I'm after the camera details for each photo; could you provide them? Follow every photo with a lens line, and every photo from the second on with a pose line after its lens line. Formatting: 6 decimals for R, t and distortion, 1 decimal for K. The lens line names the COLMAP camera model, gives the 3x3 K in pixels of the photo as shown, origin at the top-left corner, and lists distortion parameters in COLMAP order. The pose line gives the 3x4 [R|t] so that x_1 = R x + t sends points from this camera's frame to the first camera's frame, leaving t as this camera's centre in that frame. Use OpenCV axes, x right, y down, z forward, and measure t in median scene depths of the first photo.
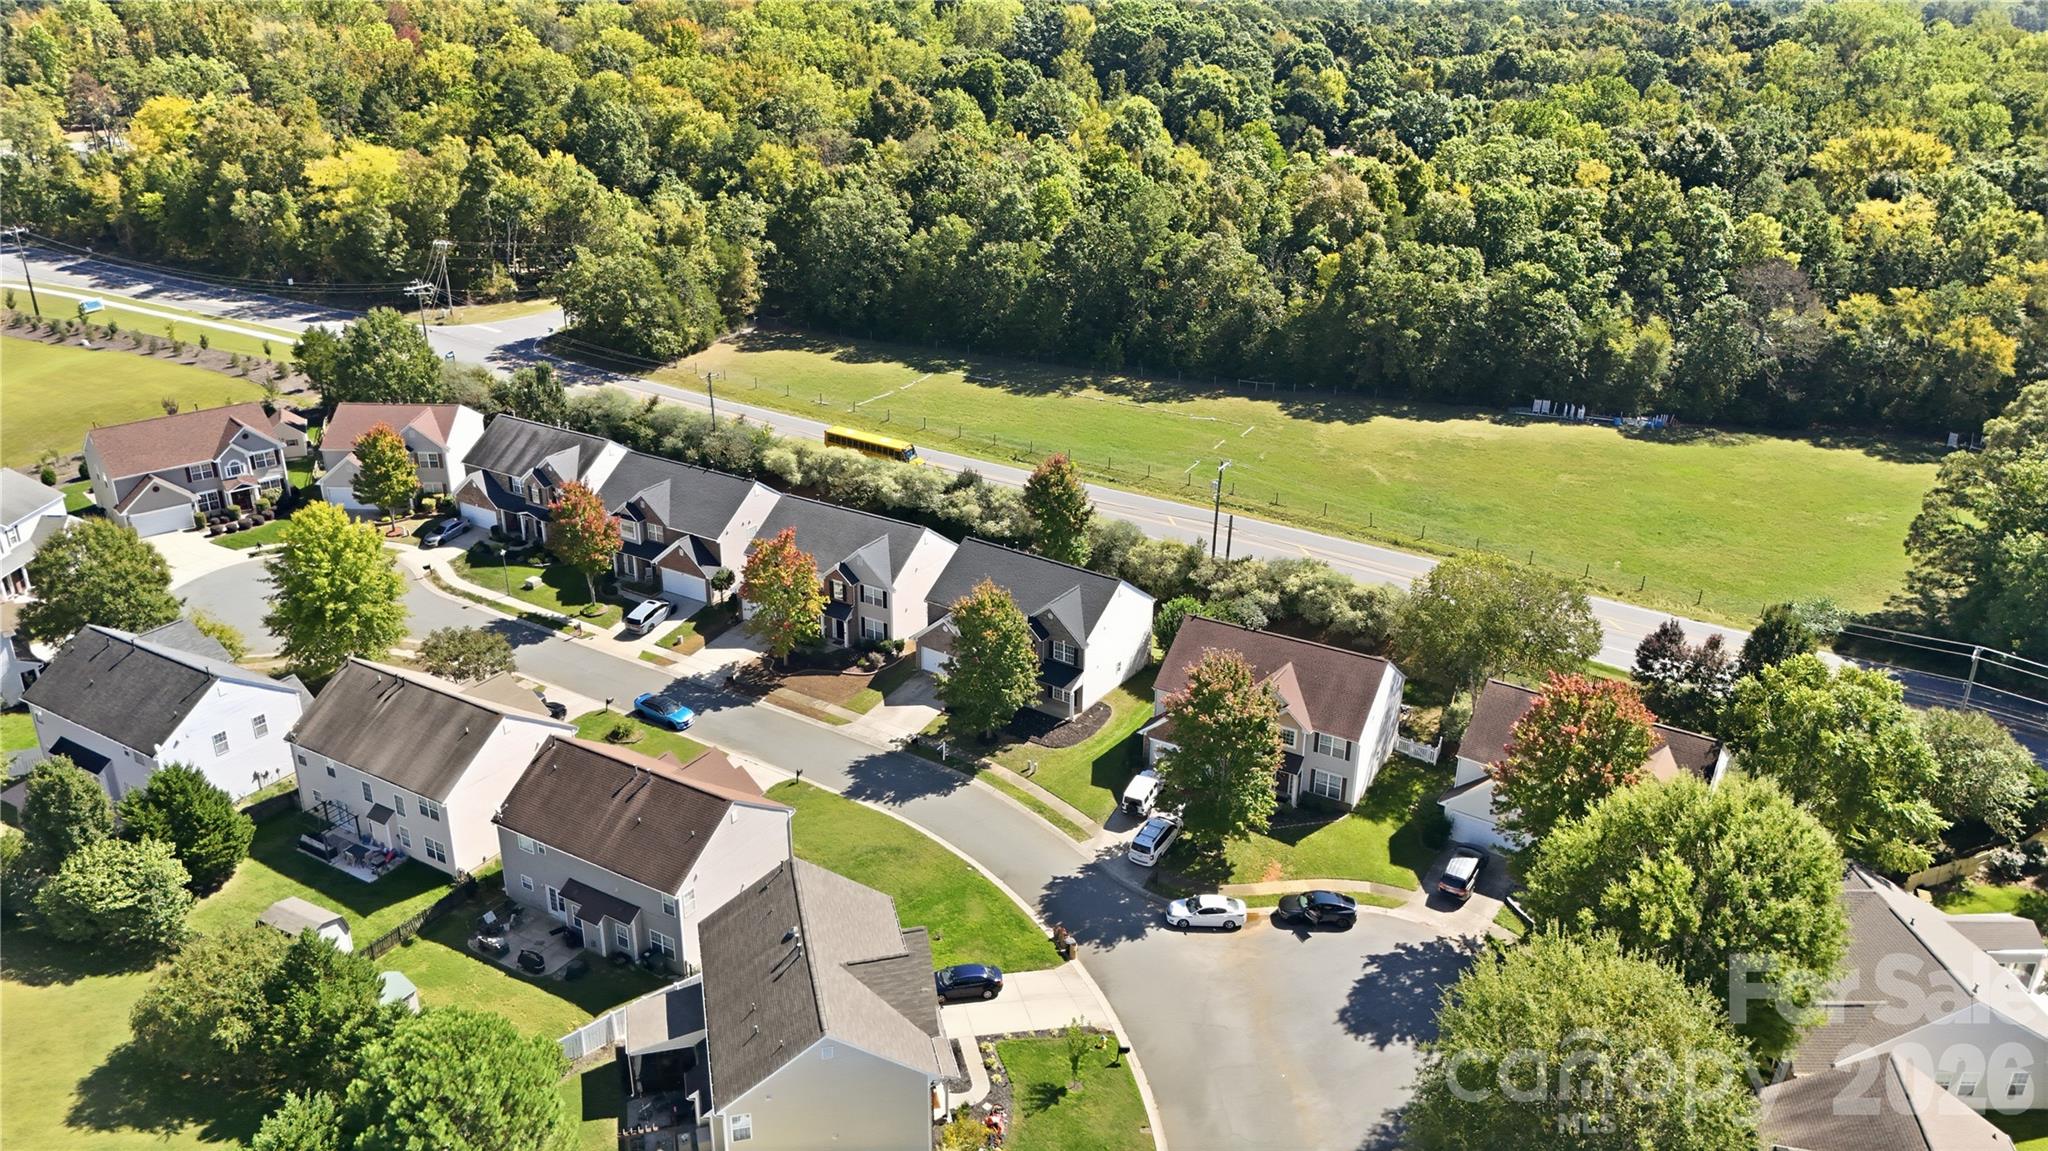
lens RADIAL K [[1512.7, 0, 1024.0], [0, 1512.7, 575.5], [0, 0, 1]] dist [0.037969, 0.000024]
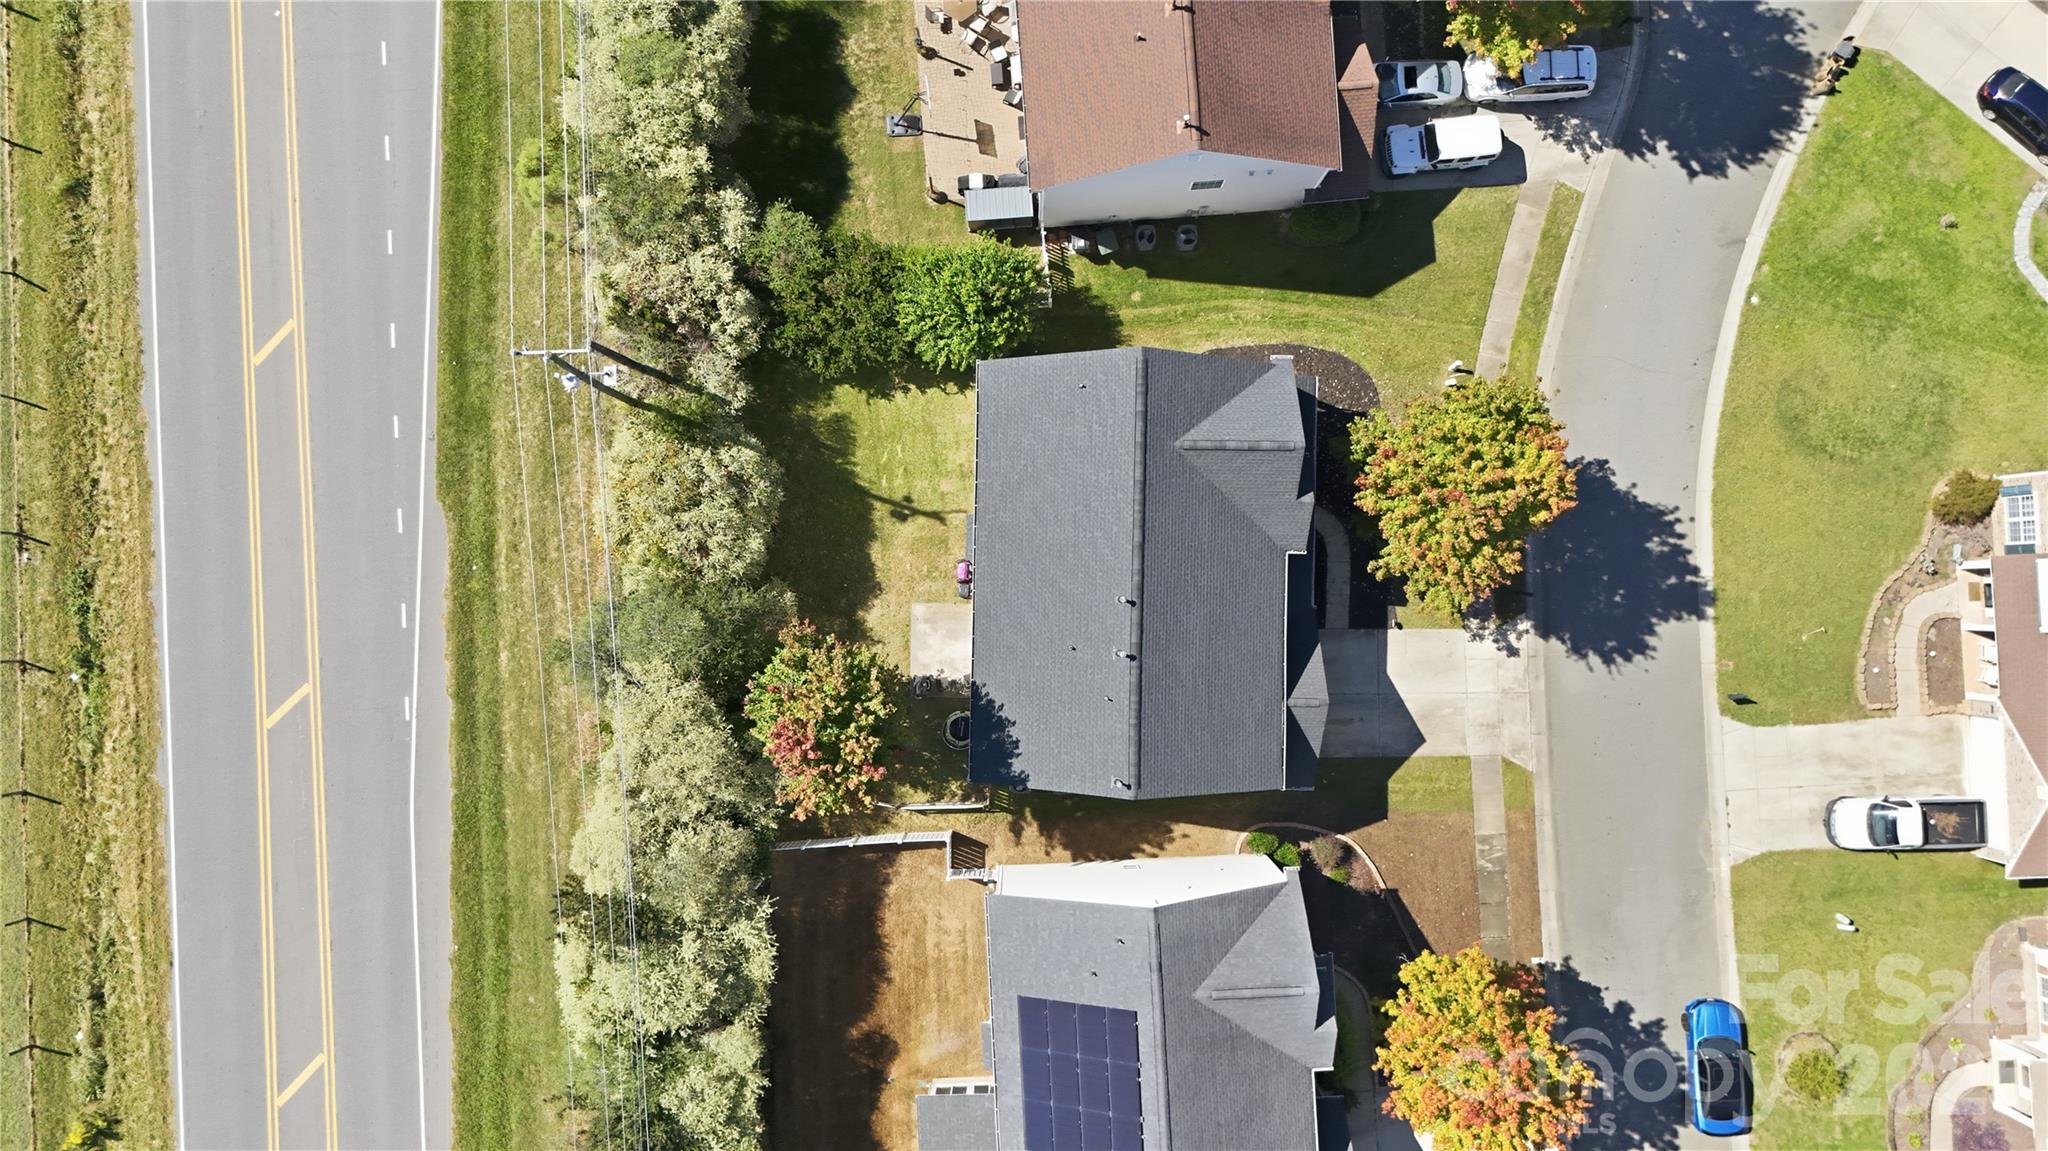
lens RADIAL K [[1512.7, 0, 1024.0], [0, 1512.7, 575.5], [0, 0, 1]] dist [0.037969, 0.000024]
pose [[-0.550334, -0.834941, 0.002538, 0.024664], [0.323124, -0.210176, 0.922723, -0.368337], [-0.769885, 0.508626, 0.385456, 0.774720]]
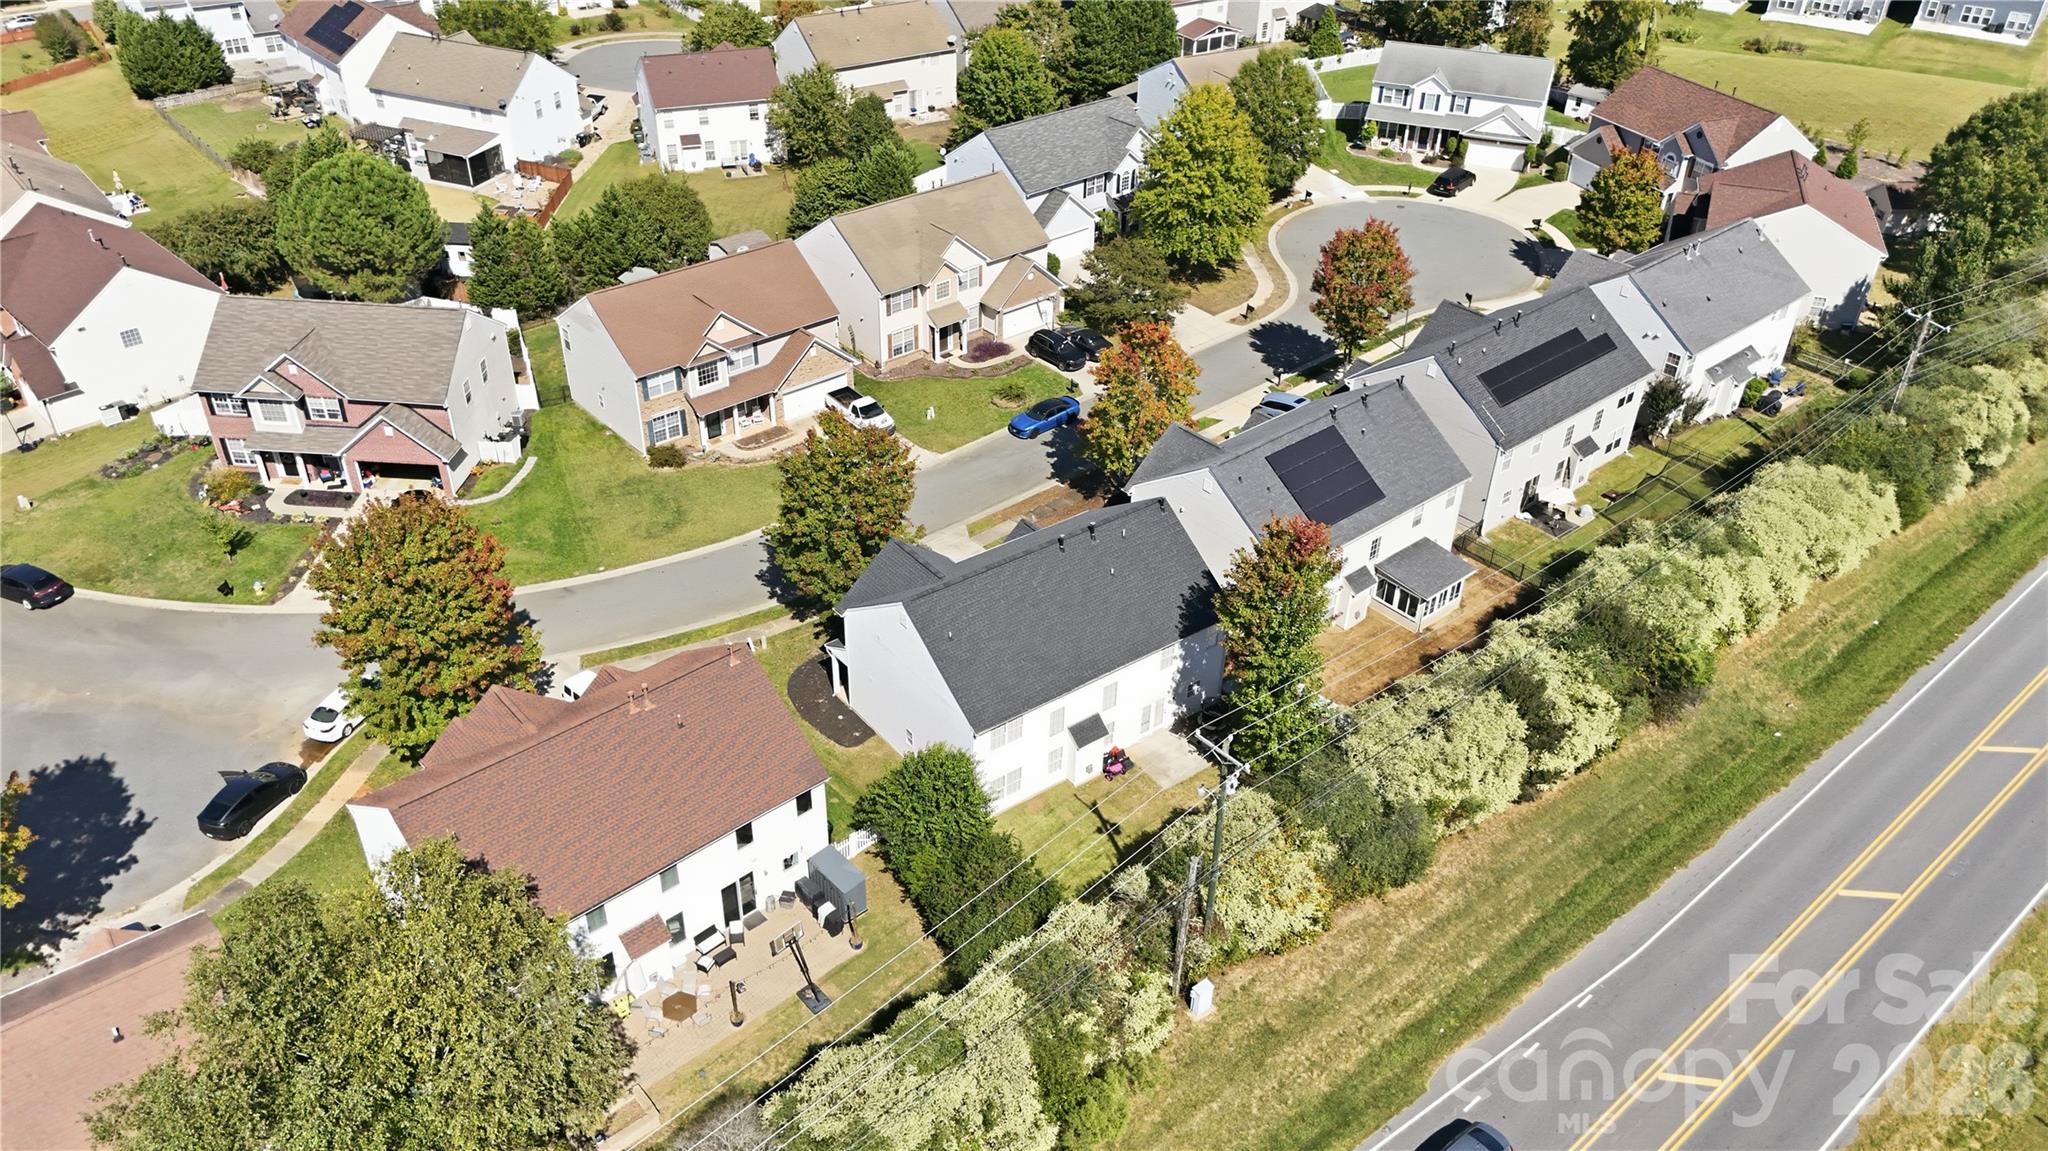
lens RADIAL K [[1512.7, 0, 1024.0], [0, 1512.7, 575.5], [0, 0, 1]] dist [0.037969, 0.000024]
pose [[-0.317046, 0.519738, -0.793319, 0.428782], [-0.395277, 0.687947, 0.608675, -0.316837], [0.862113, 0.506558, -0.012671, 0.904466]]
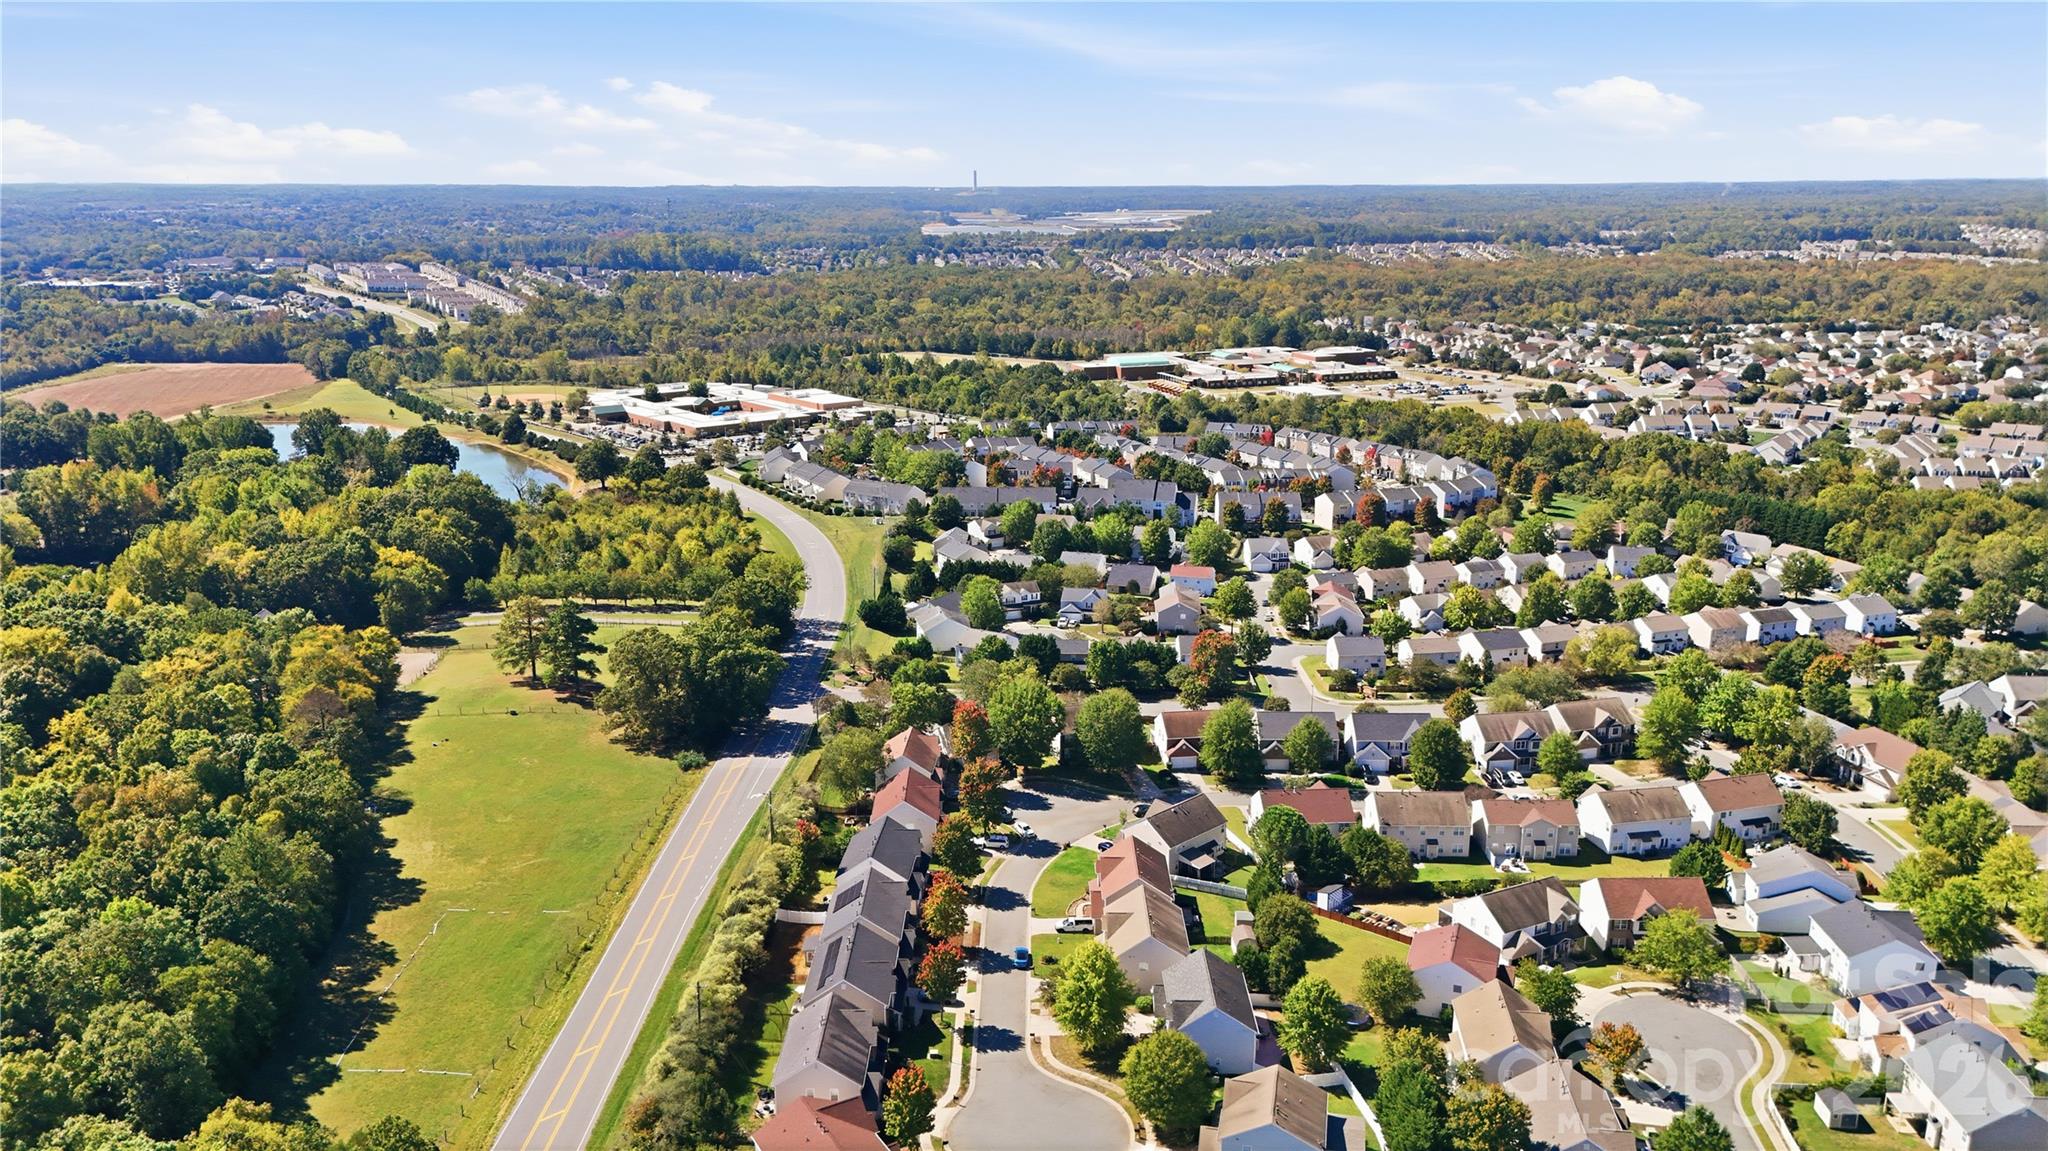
lens RADIAL K [[1512.7, 0, 1024.0], [0, 1512.7, 575.5], [0, 0, 1]] dist [0.037969, 0.000024]
pose [[-0.502769, -0.231622, 0.832811, -1.463285], [0.342818, 0.831002, 0.438078, -0.971436], [-0.793536, 0.505755, -0.338398, 1.203069]]
